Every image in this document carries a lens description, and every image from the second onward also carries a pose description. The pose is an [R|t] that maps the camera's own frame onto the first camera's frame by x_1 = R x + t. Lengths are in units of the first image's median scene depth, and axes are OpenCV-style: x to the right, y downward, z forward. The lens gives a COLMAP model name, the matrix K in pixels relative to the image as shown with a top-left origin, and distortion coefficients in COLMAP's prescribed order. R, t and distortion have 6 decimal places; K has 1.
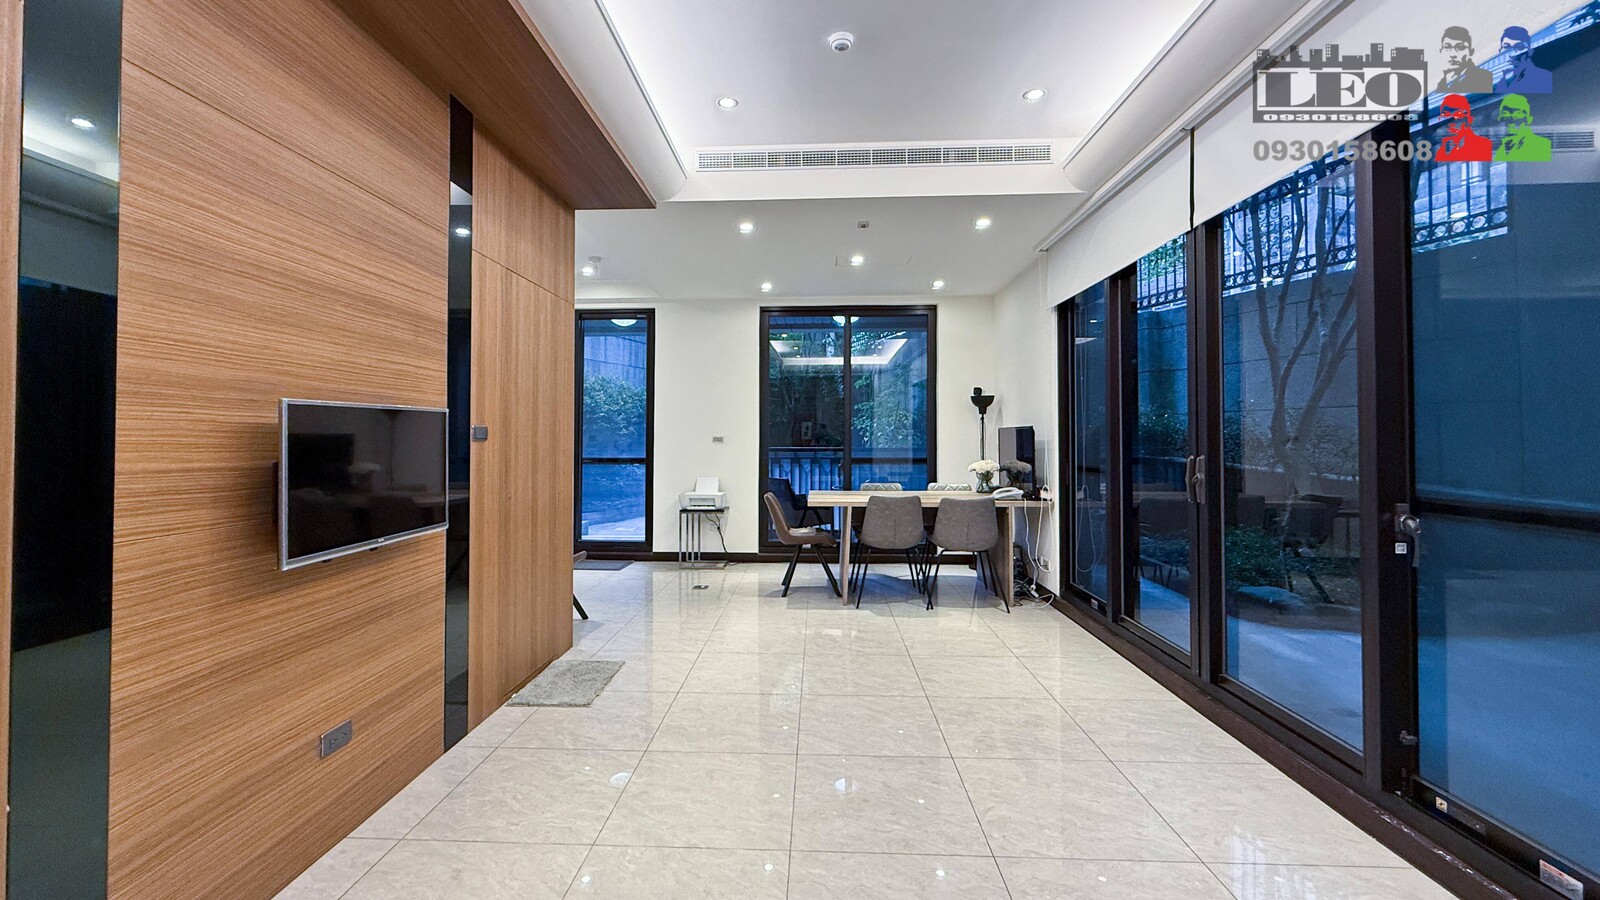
lens RADIAL K [[653.6, 0, 816.2], [0, 653.6, 429.0], [0, 0, 1]] dist [0.001618, 0.000021]
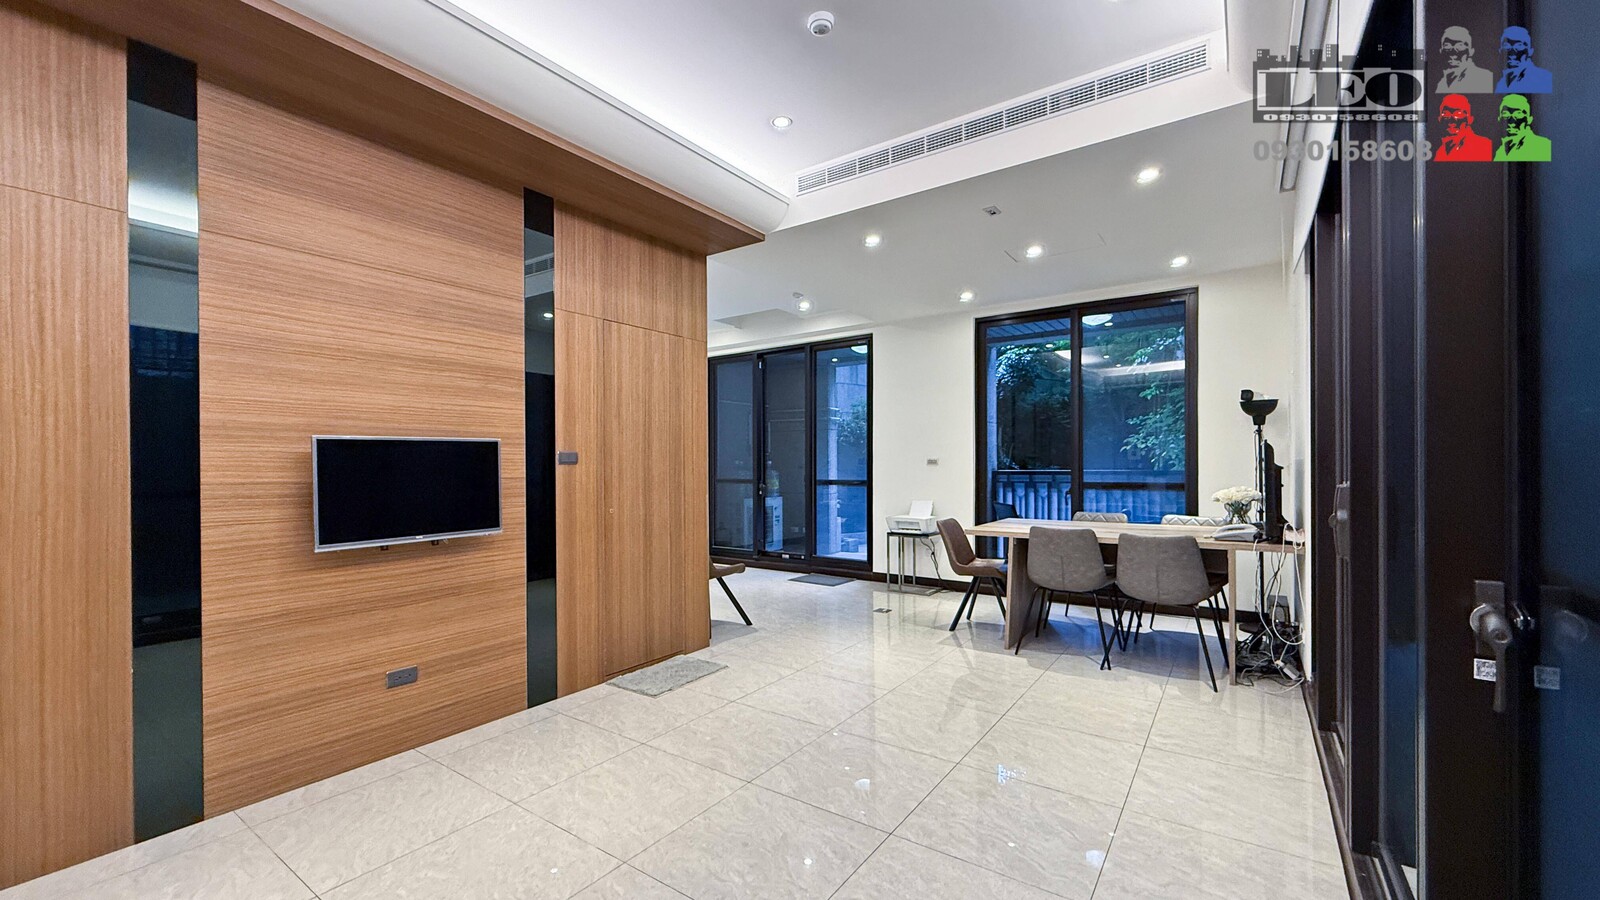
lens RADIAL K [[653.6, 0, 817.6], [0, 653.6, 465.2], [0, 0, 1]] dist [0.001618, 0.000021]
pose [[0.837725, -0.004506, -0.546074, 0.467899], [0.015296, 0.999767, 0.015215, 0.007428], [0.545878, -0.021099, 0.837599, 0.193831]]
